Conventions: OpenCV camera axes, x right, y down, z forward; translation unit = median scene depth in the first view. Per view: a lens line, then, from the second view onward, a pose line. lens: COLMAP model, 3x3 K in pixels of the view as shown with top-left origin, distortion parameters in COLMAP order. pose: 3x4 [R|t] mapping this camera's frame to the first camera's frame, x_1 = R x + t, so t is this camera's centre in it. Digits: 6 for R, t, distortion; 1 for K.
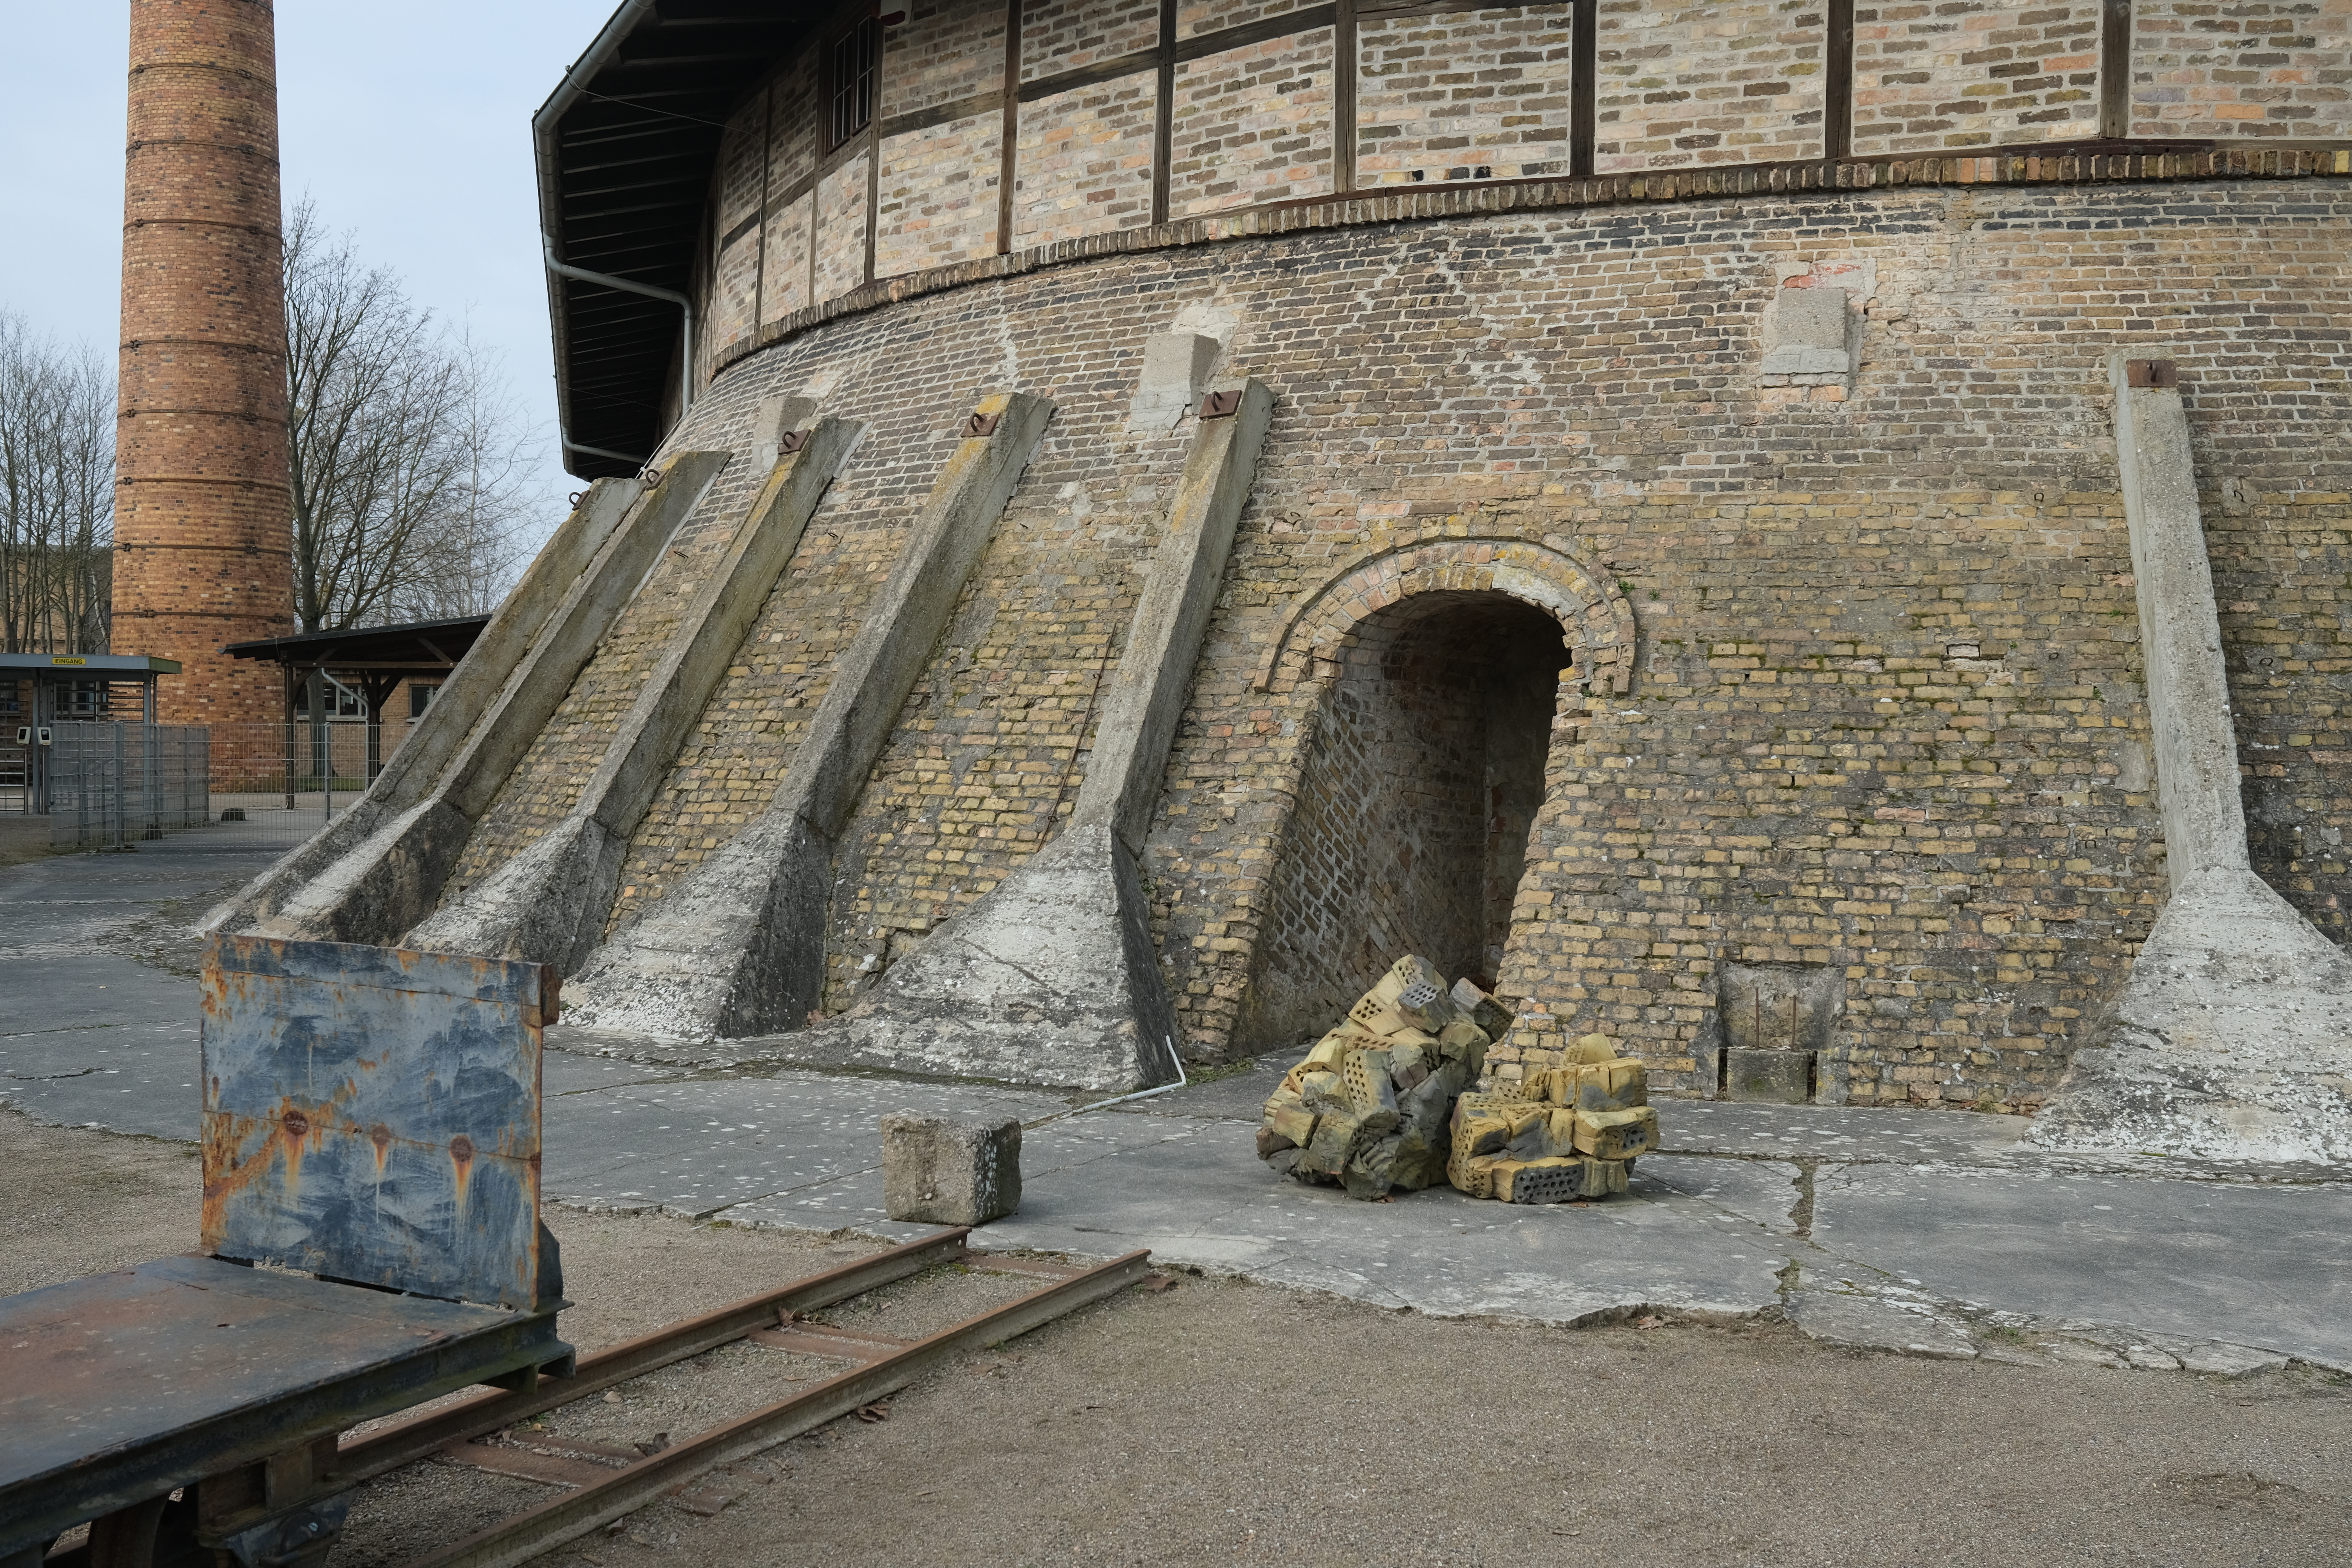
lens RADIAL K [[2390.5, 0, 1174.5], [0, 2390.5, 832.5], [0, 0, 1]] dist [-0.052760, 0.125695]
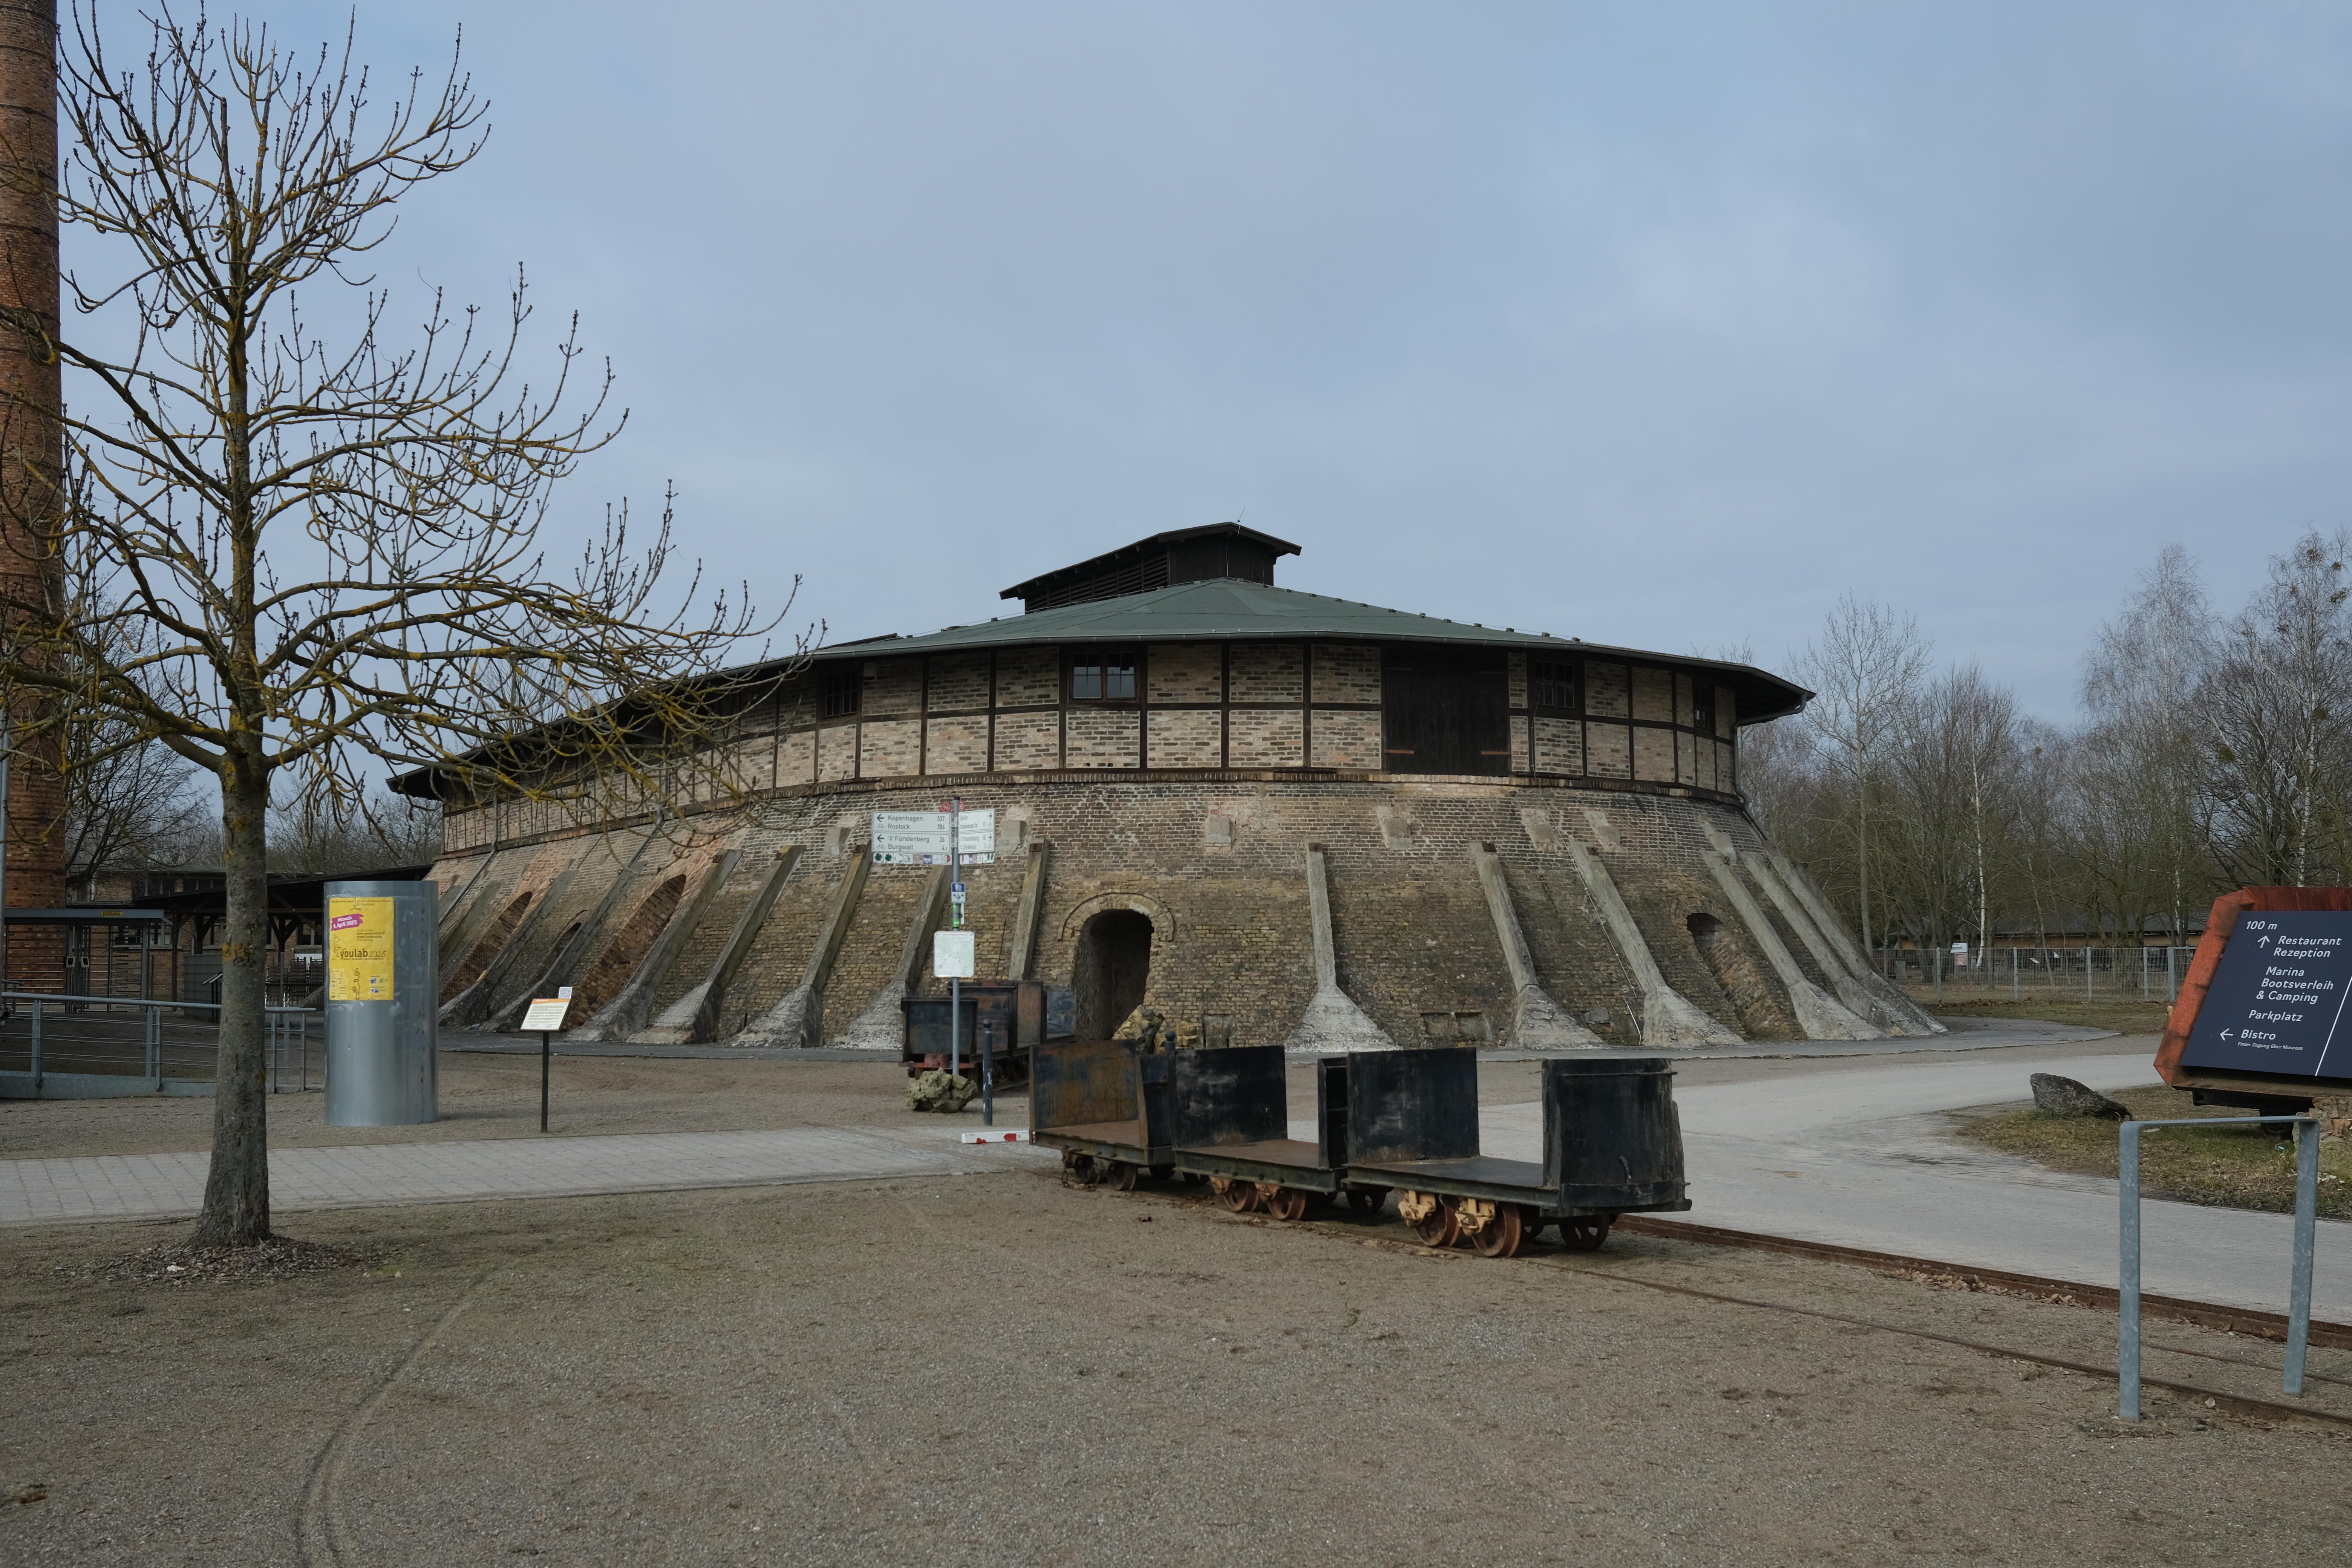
lens RADIAL K [[2390.5, 0, 1174.5], [0, 2390.5, 832.5], [0, 0, 1]] dist [-0.052760, 0.125695]
pose [[0.965181, 0.001985, 0.261577, -0.646732], [0.021654, 0.995933, -0.087456, 0.080475], [-0.260687, 0.090075, 0.961212, -2.126066]]
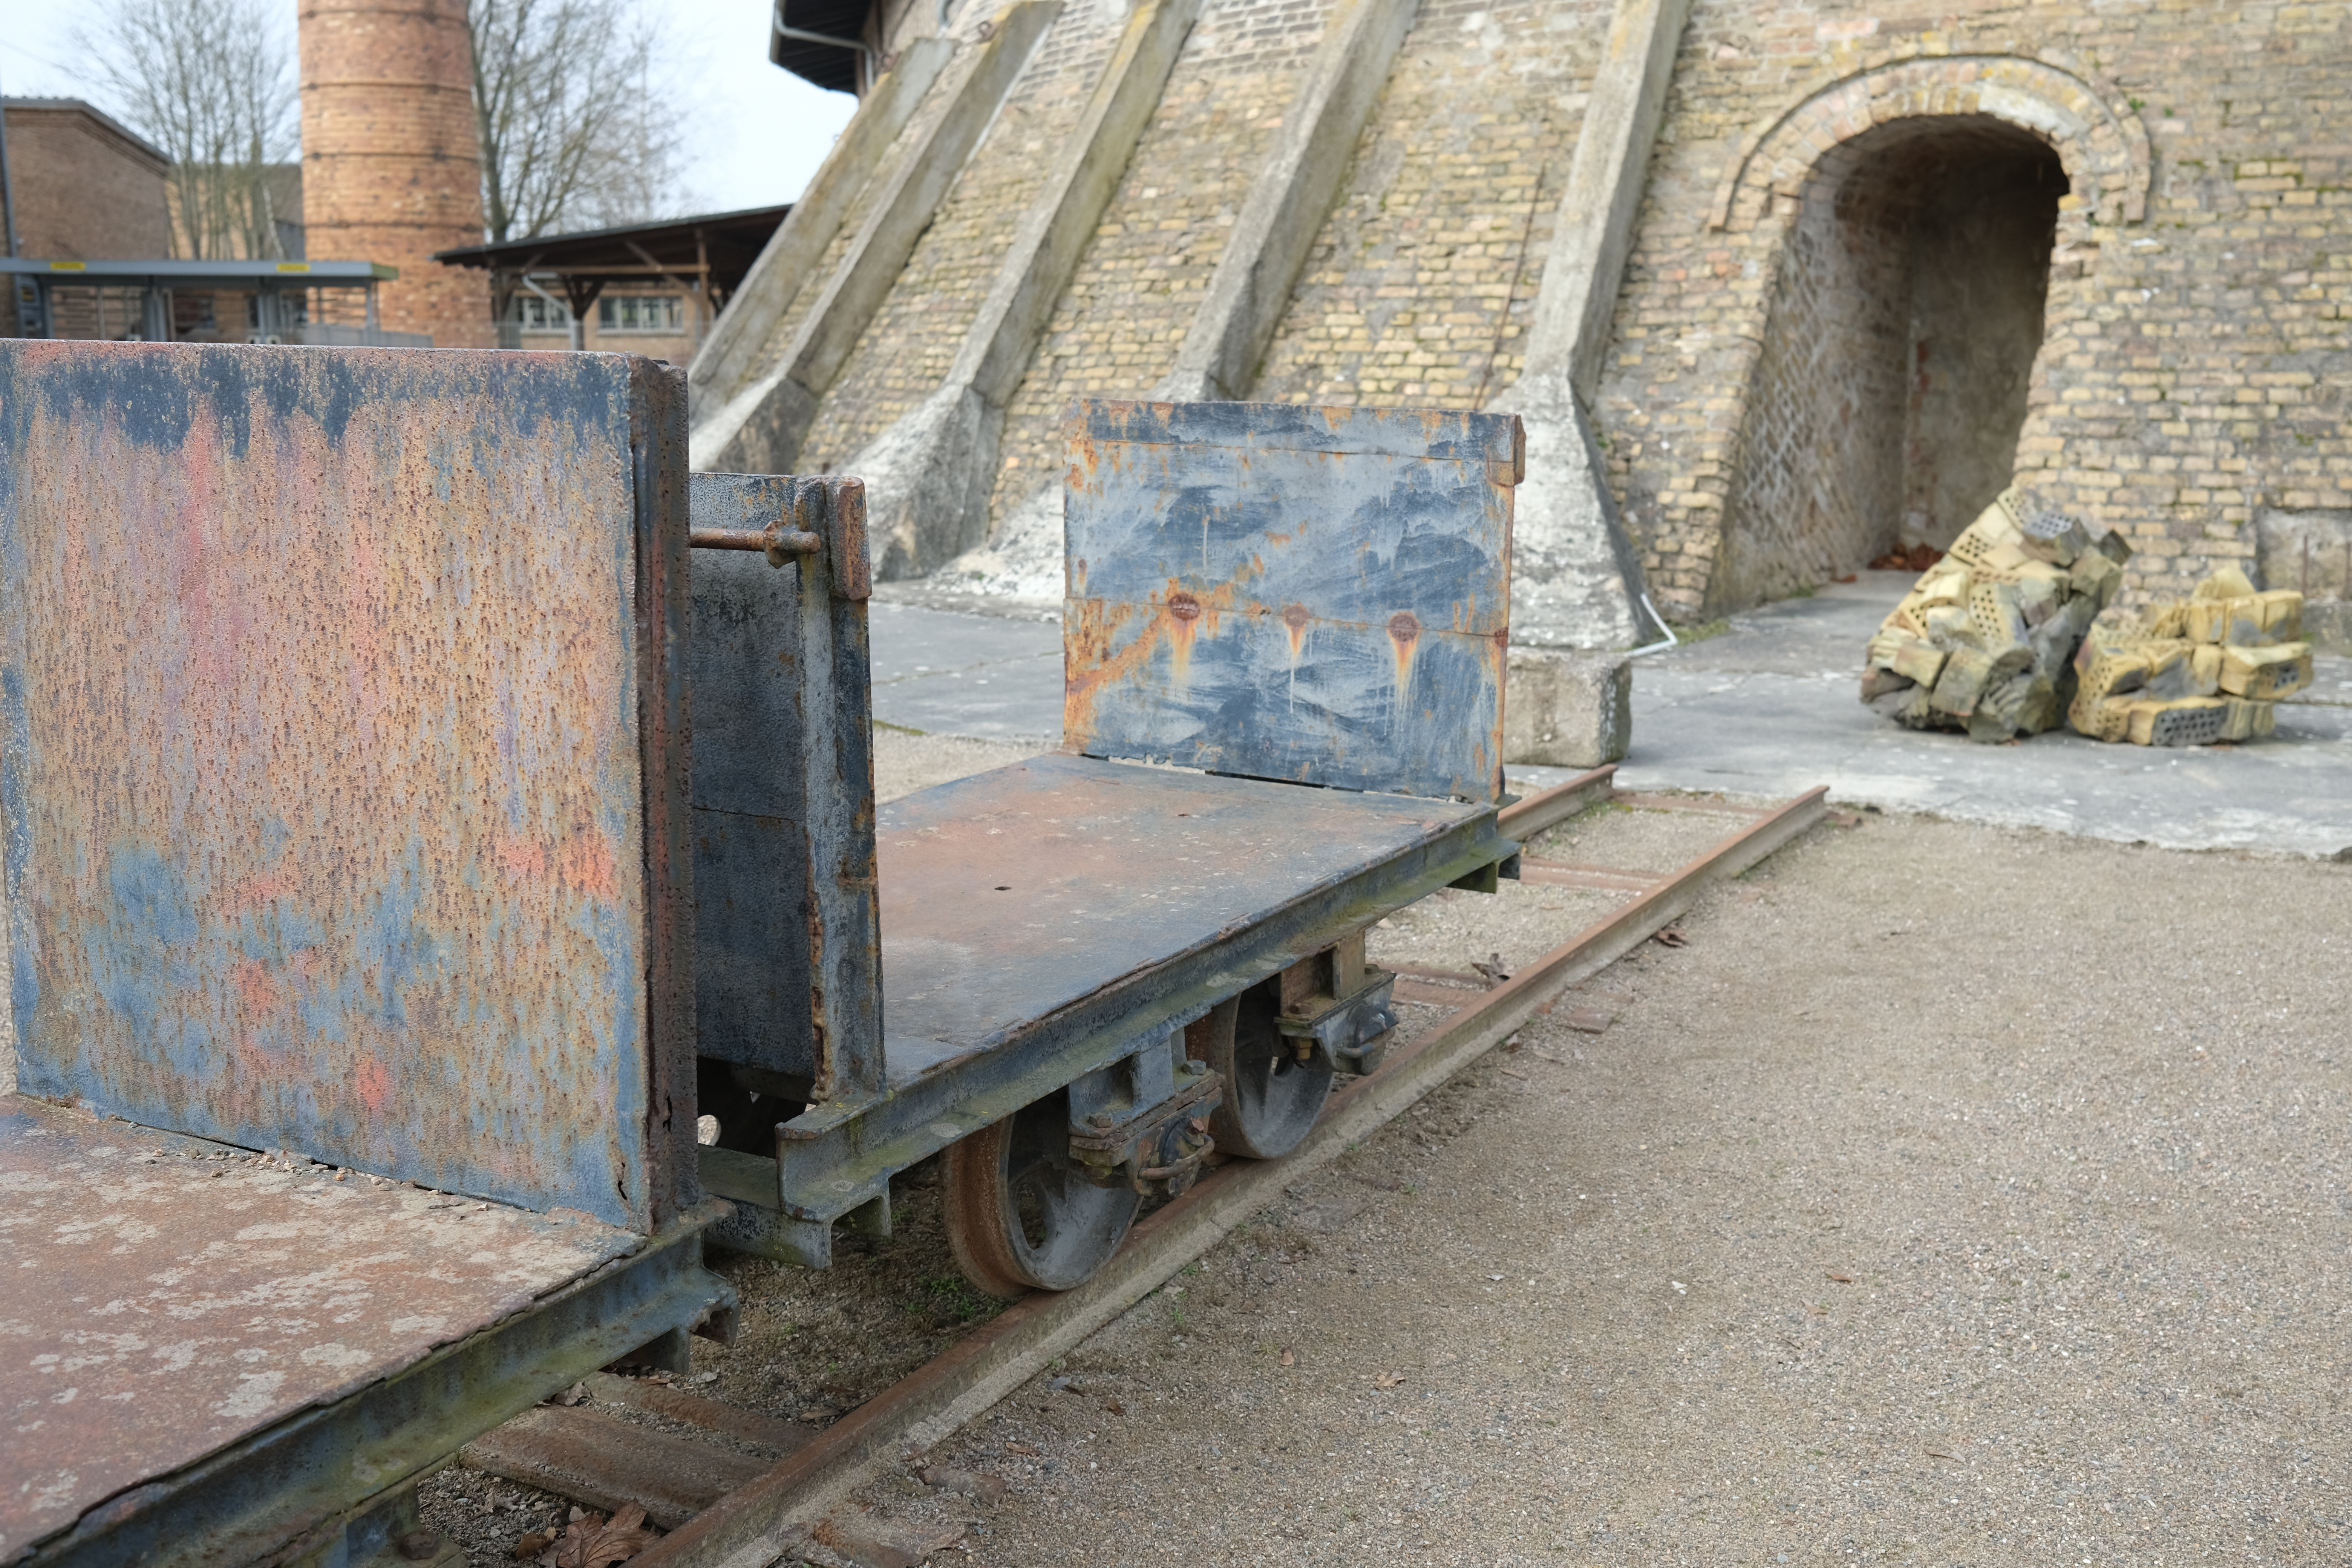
lens RADIAL K [[2390.5, 0, 1174.5], [0, 2390.5, 832.5], [0, 0, 1]] dist [-0.052760, 0.125695]
pose [[0.998006, -0.001783, -0.063097, -0.114229], [0.011790, 0.987276, 0.158581, 0.022620], [0.062012, -0.159008, 0.985328, 0.031238]]
